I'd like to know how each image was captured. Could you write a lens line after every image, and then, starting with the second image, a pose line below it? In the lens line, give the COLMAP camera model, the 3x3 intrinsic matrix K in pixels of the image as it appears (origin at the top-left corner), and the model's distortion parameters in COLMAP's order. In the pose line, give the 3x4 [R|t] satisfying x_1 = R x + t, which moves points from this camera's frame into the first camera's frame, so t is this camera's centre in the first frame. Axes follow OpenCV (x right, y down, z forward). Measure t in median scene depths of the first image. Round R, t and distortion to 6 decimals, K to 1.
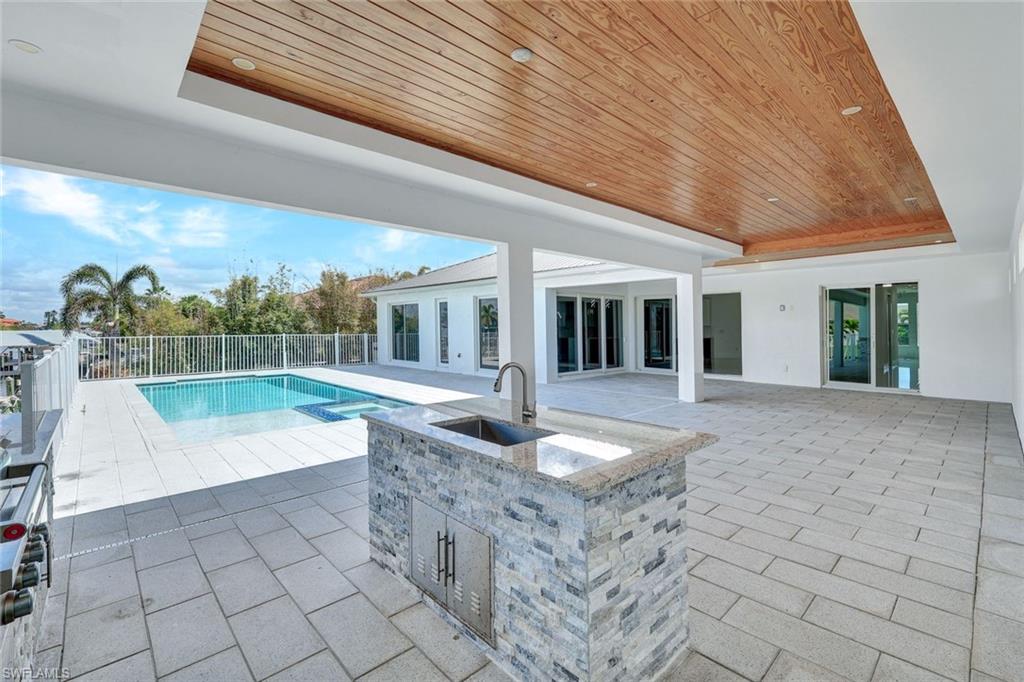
lens RADIAL K [[452.0, 0, 516.0], [0, 452.0, 333.6], [0, 0, 1]] dist [0.004215, 0.000121]
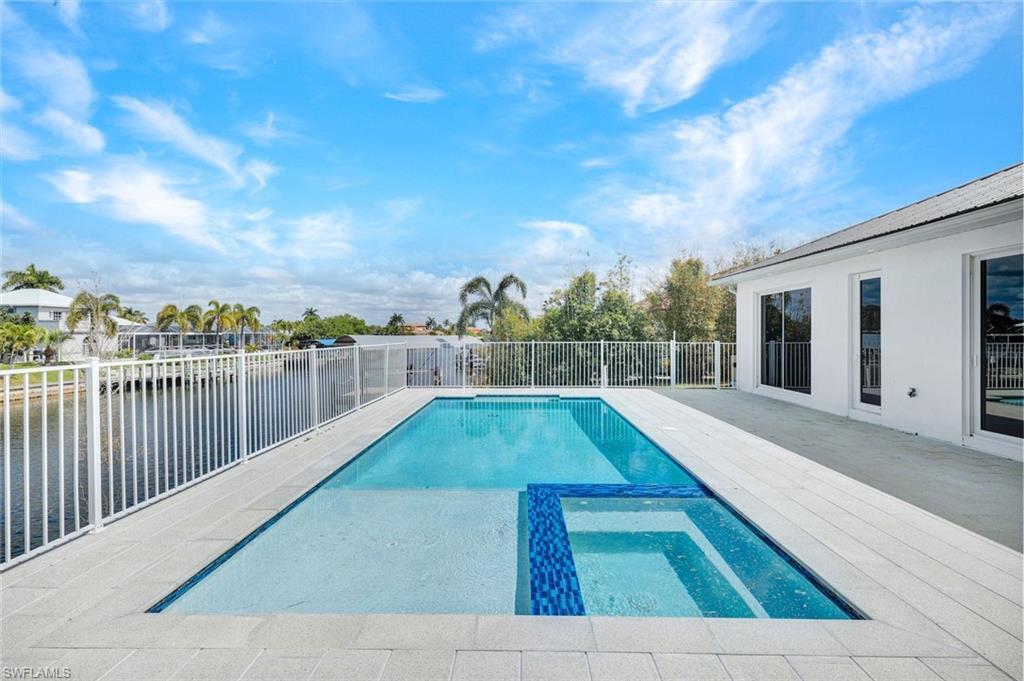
lens RADIAL K [[486.5, 0, 517.5], [0, 486.5, 339.2], [0, 0, 1]] dist [0.000111, 0.000277]
pose [[0.723871, 0.009124, -0.689875, -0.053367], [-0.012019, 0.999928, 0.000614, -0.000441], [0.689831, 0.007847, 0.723928, 0.263173]]
